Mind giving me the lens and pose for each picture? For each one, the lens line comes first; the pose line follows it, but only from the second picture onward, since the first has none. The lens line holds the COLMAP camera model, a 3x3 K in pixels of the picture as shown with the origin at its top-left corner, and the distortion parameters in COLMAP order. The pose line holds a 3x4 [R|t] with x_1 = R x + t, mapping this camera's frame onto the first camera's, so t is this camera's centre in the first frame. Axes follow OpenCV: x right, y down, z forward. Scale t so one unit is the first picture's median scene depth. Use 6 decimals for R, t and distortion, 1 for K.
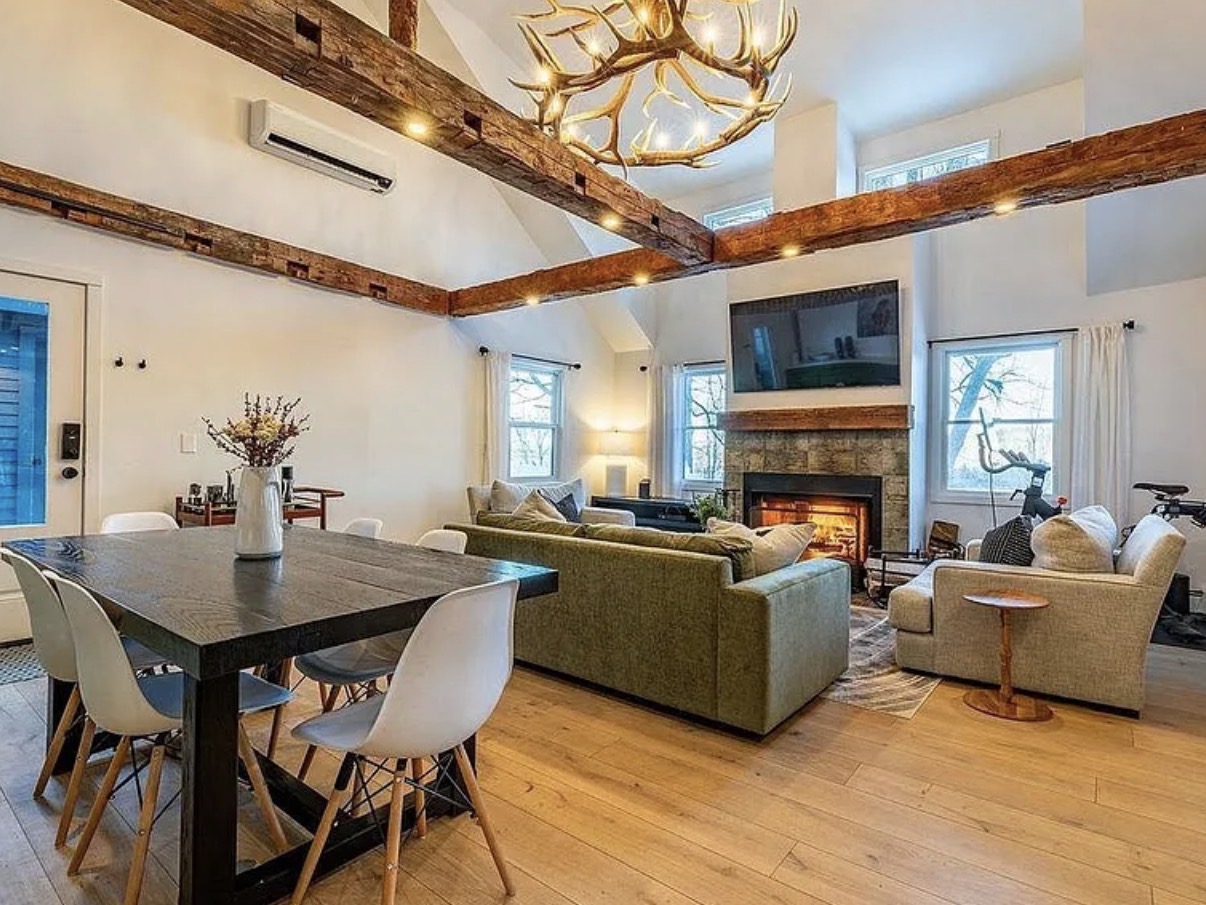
lens RADIAL K [[626.2, 0, 599.7], [0, 626.2, 451.1], [0, 0, 1]] dist [-0.002449, -0.000304]
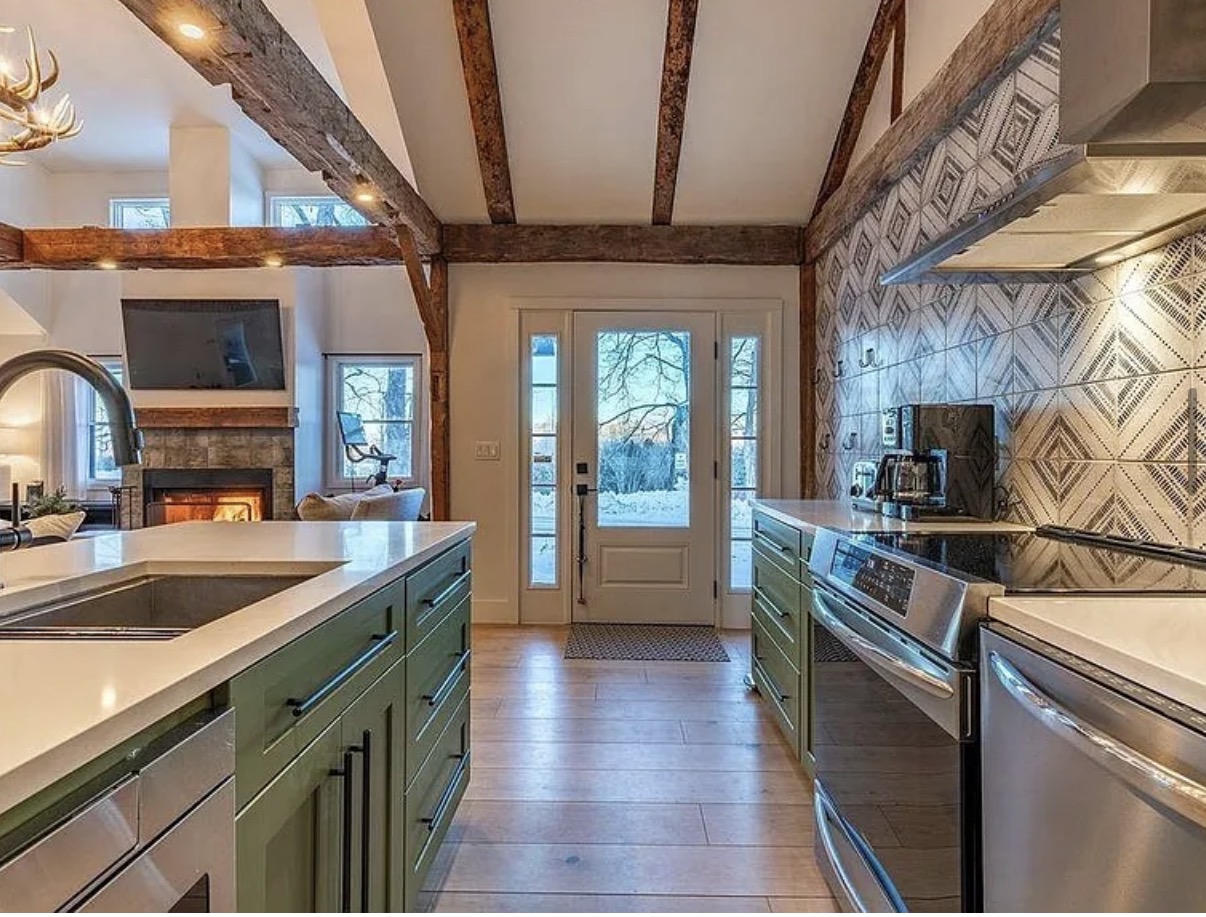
lens RADIAL K [[630.8, 0, 604.7], [0, 630.8, 454.3], [0, 0, 1]] dist [0.006137, -0.000363]
pose [[0.786588, -0.018906, 0.617189, 0.204495], [0.011158, 0.999803, 0.016407, 0.001975], [-0.617378, -0.006019, 0.786644, -0.279402]]
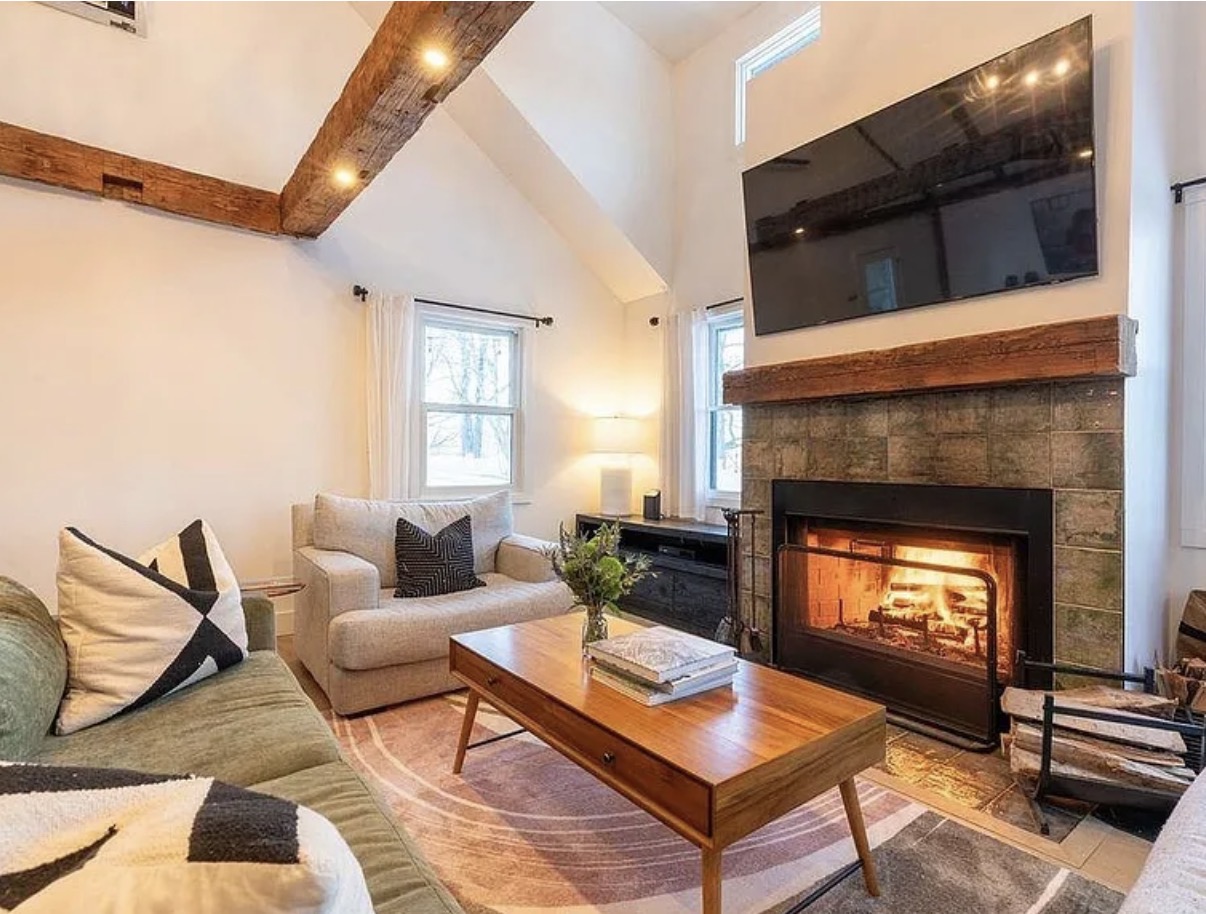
lens RADIAL K [[630.8, 0, 608.1], [0, 630.8, 460.3], [0, 0, 1]] dist [0.006137, -0.000363]
pose [[0.973562, -0.008863, -0.228250, 0.237384], [0.010332, 0.999933, 0.005241, 0.013906], [0.228188, -0.007461, 0.973588, 0.472572]]
